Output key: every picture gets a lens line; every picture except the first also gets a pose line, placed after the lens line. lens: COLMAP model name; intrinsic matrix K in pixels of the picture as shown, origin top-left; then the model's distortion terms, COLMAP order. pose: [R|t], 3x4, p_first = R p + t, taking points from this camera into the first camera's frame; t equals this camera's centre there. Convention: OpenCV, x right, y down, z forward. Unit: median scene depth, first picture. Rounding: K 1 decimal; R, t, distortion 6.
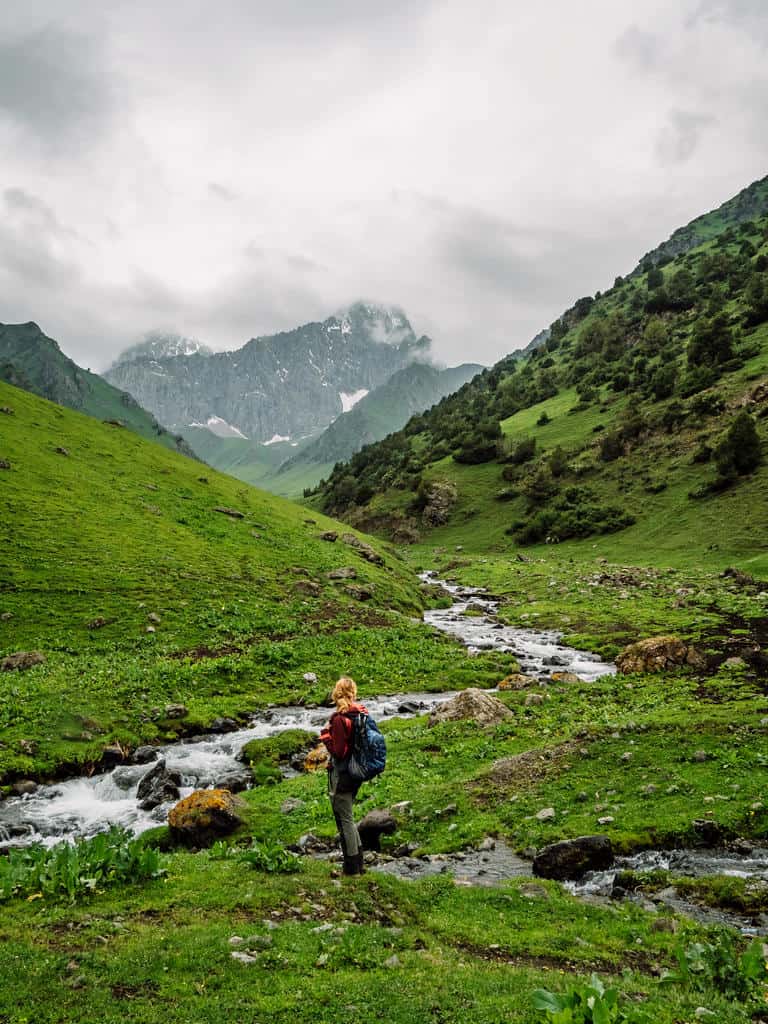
lens RADIAL K [[923.6, 0, 384.0], [0, 923.6, 512.0], [0, 0, 1]] dist [-0.042622, 0.007003]
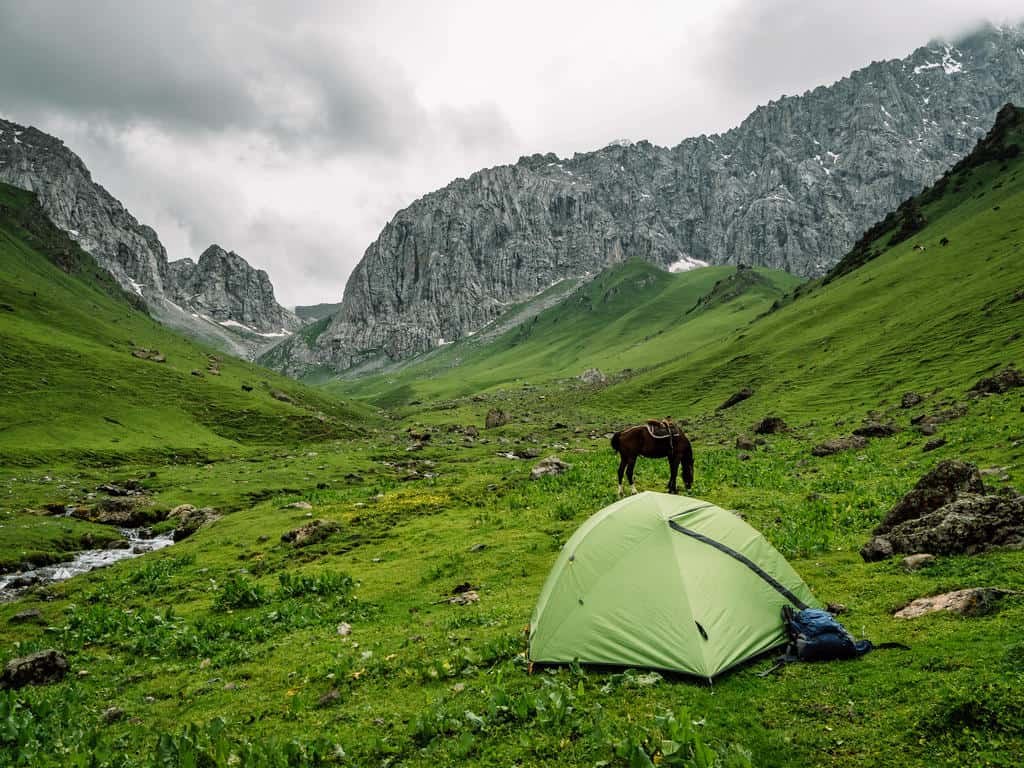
lens RADIAL K [[923.6, 0, 507.4], [0, 923.6, 387.1], [0, 0, 1]] dist [-0.042622, 0.007003]
pose [[0.893245, -0.085483, -0.441369, -0.057552], [0.059030, 0.995558, -0.073352, -0.007431], [0.445678, 0.039467, 0.894323, 0.497364]]
